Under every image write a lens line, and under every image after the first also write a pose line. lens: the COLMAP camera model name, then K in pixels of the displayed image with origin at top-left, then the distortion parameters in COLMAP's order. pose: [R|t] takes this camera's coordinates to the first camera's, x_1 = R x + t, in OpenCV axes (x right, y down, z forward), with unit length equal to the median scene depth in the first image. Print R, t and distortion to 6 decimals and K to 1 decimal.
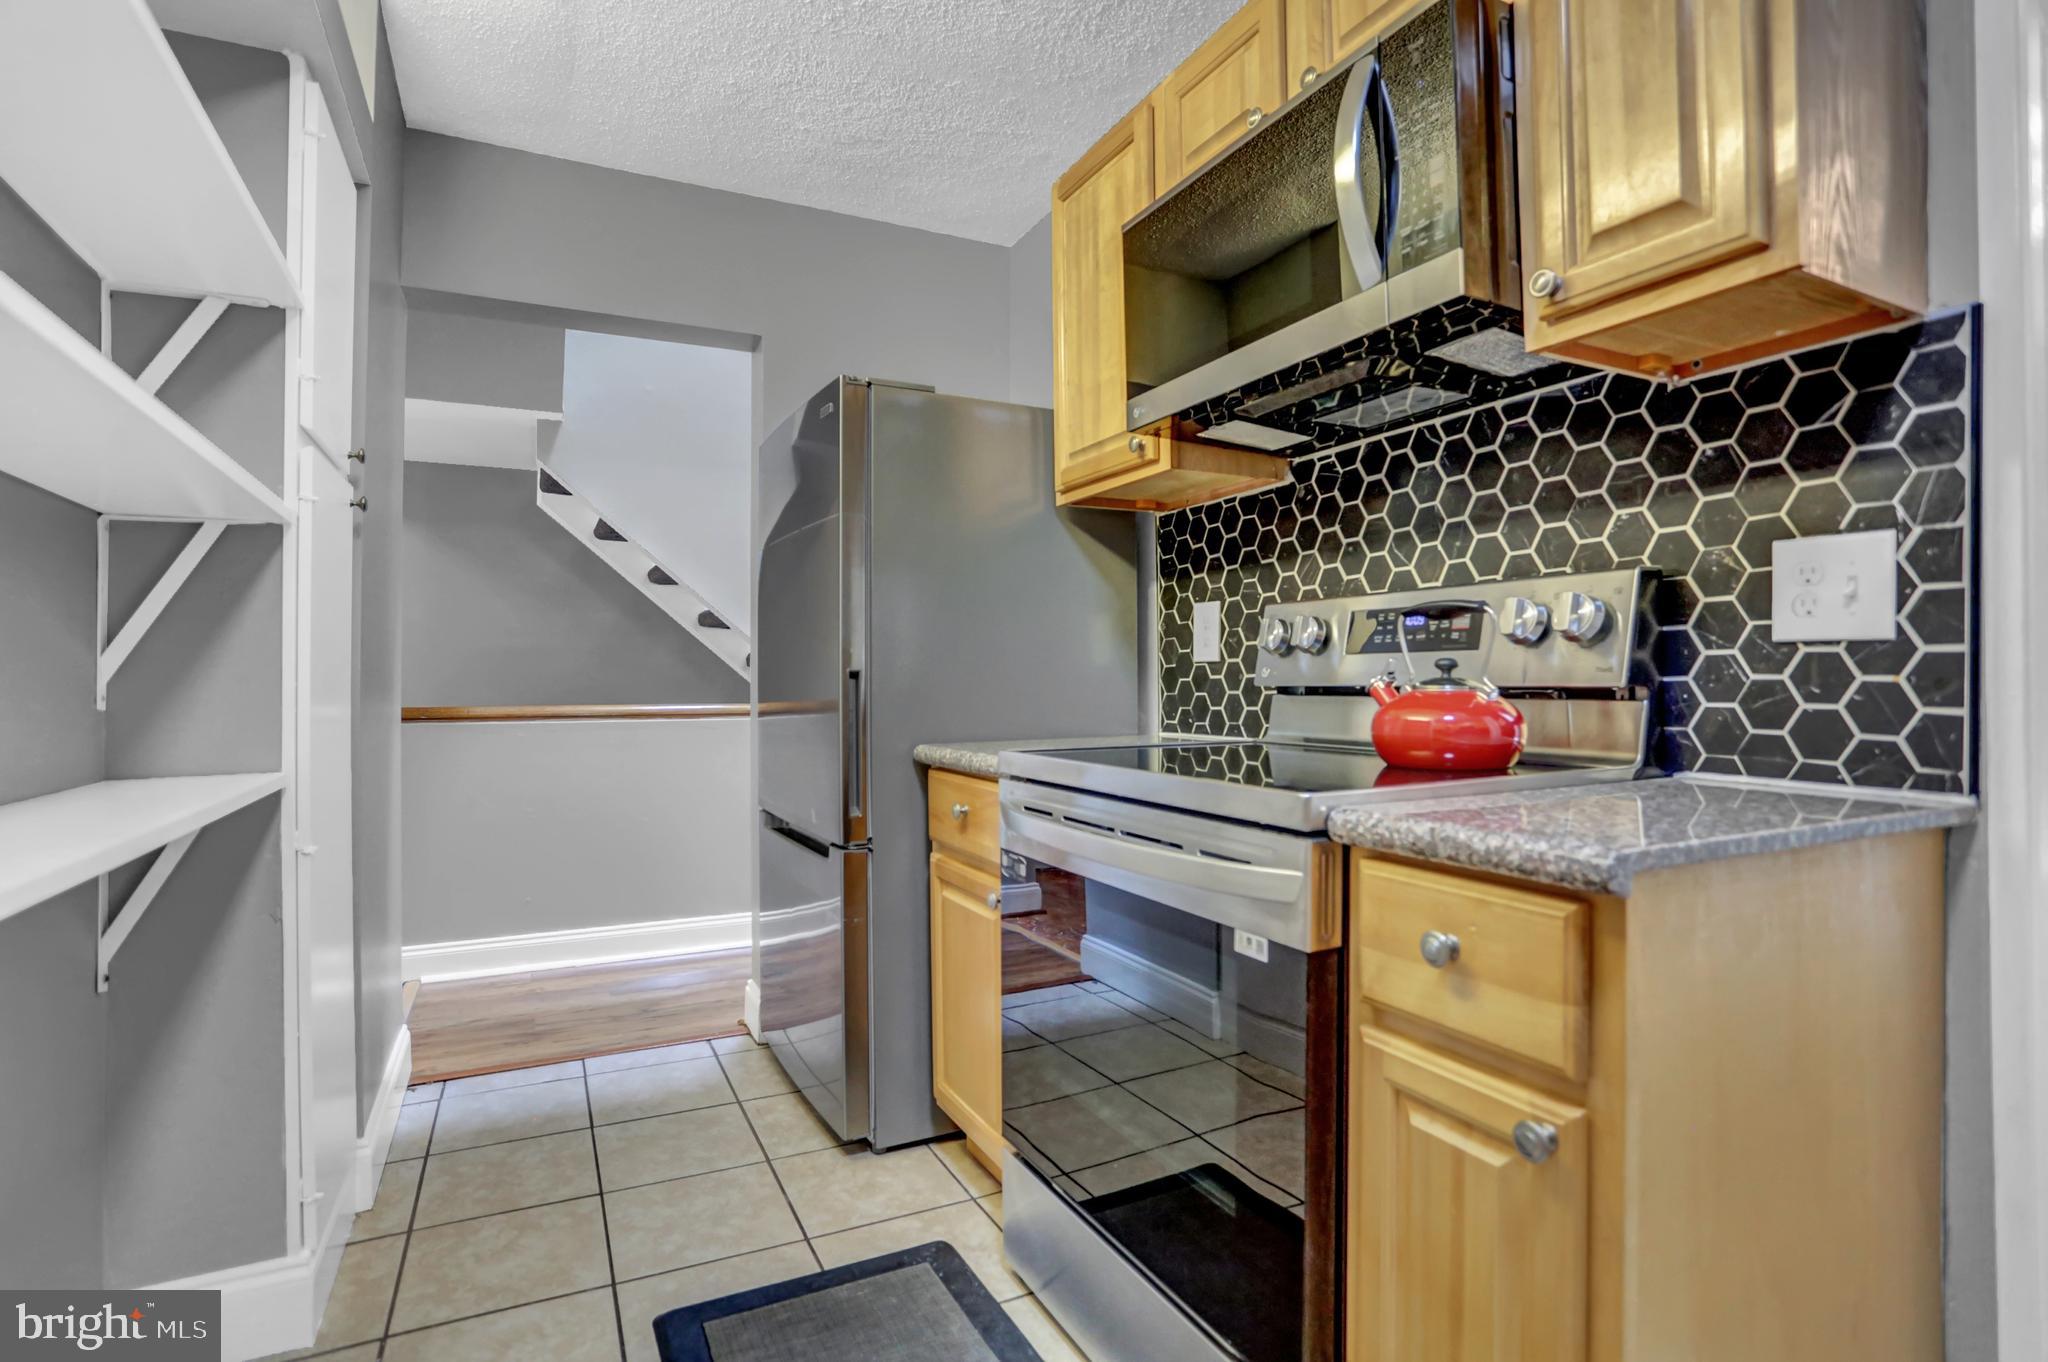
lens RADIAL K [[1008.6, 0, 1011.0], [0, 1008.6, 673.8], [0, 0, 1]] dist [-0.068320, 0.029320]
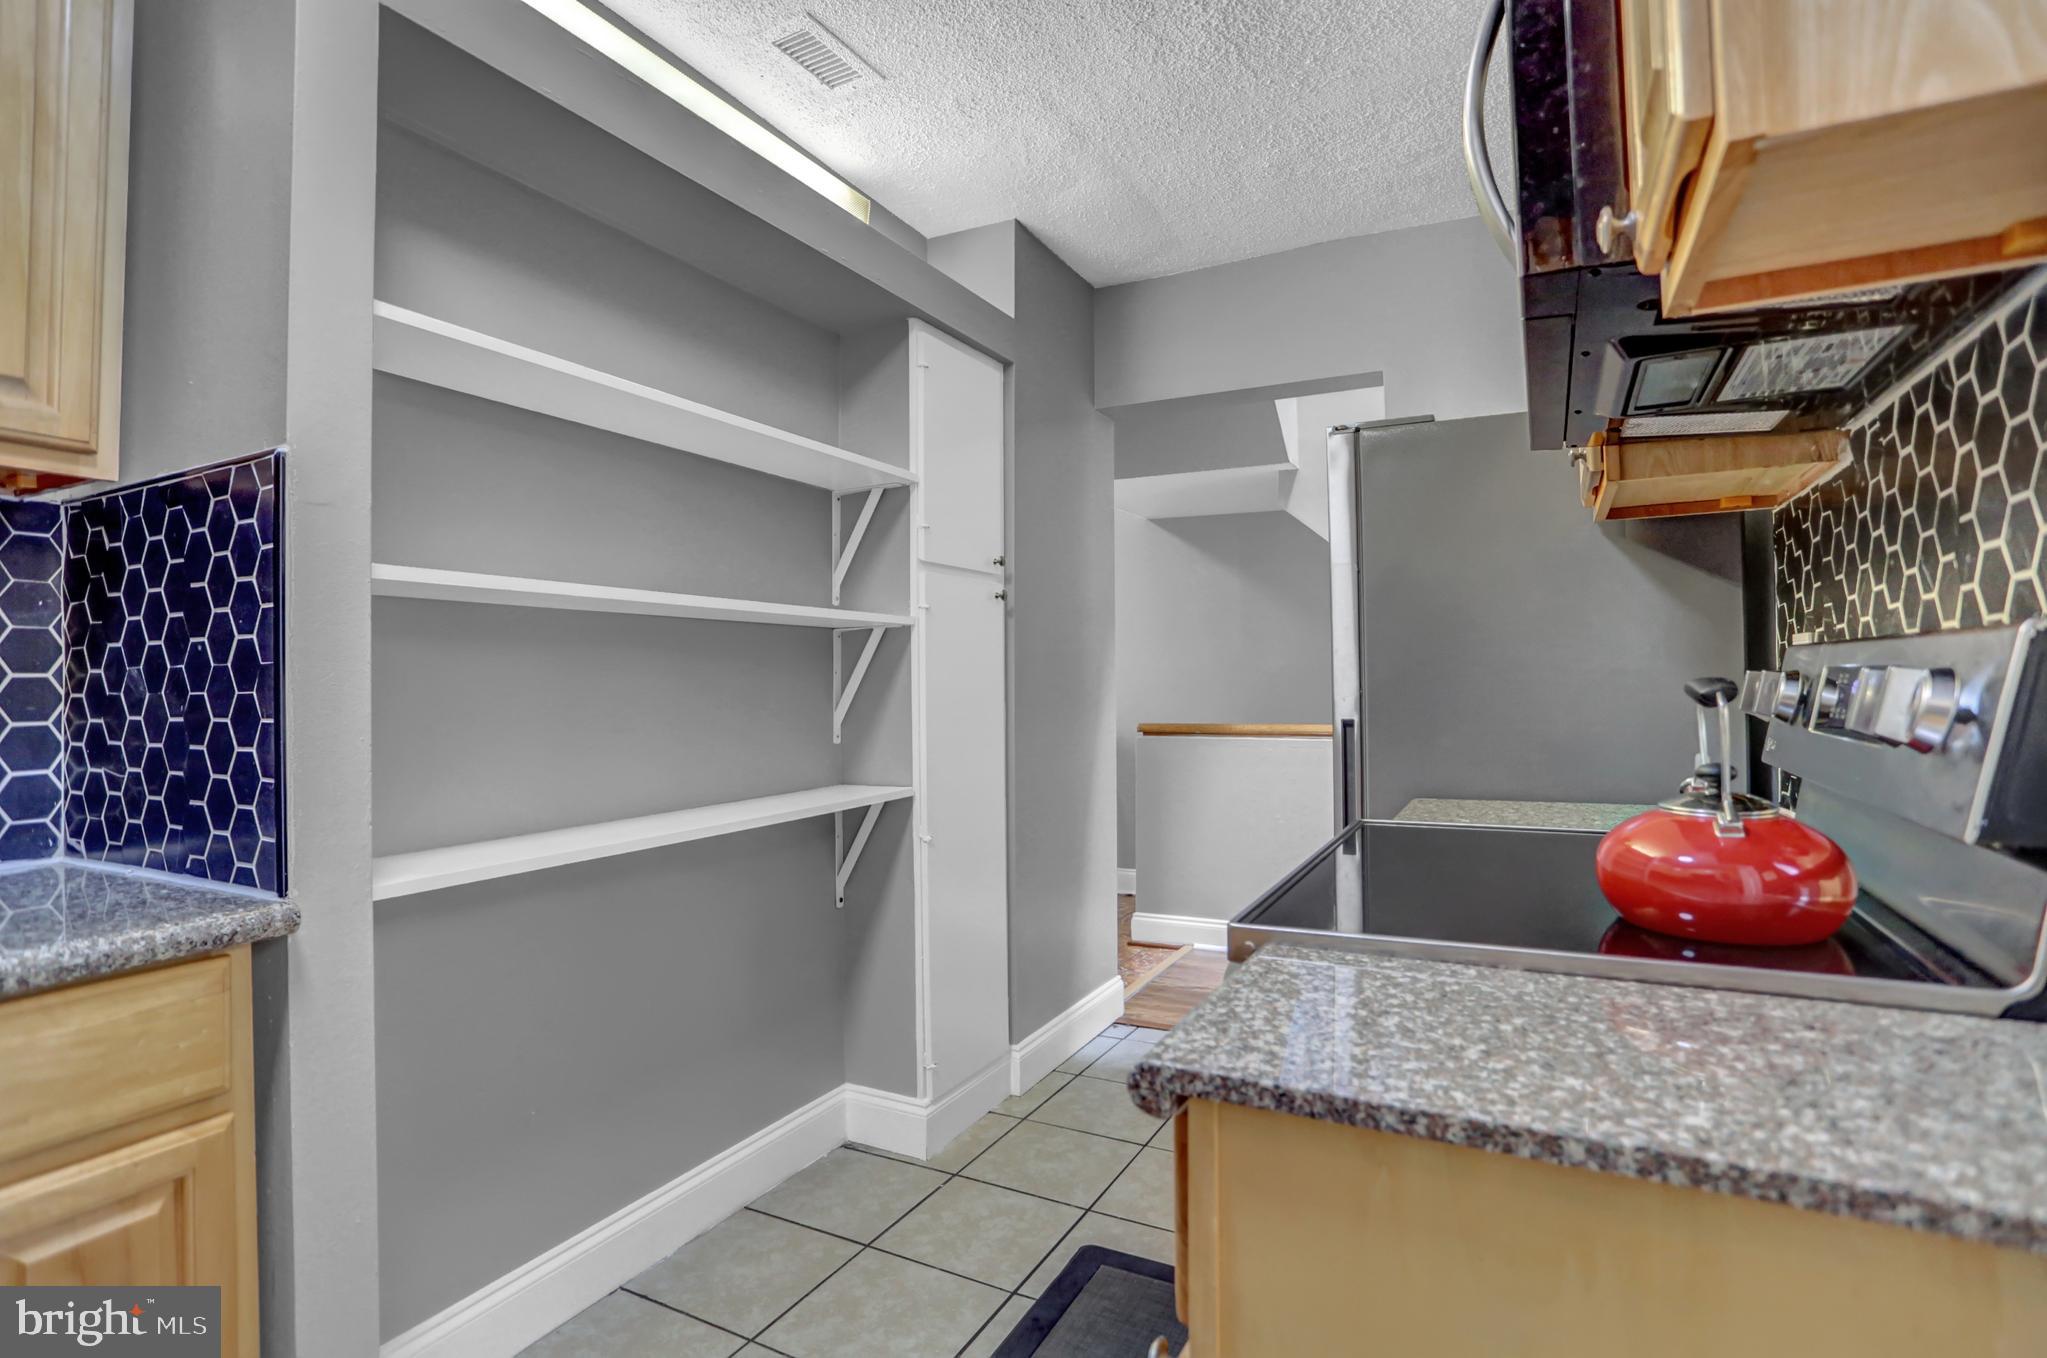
lens RADIAL K [[1008.1, 0, 1010.6], [0, 1008.1, 671.8], [0, 0, 1]] dist [-0.068320, 0.029320]
pose [[0.569104, -0.007716, -0.822230, 0.630133], [0.014982, 0.999887, 0.000986, -0.077063], [0.822129, -0.012880, 0.569155, 0.212594]]
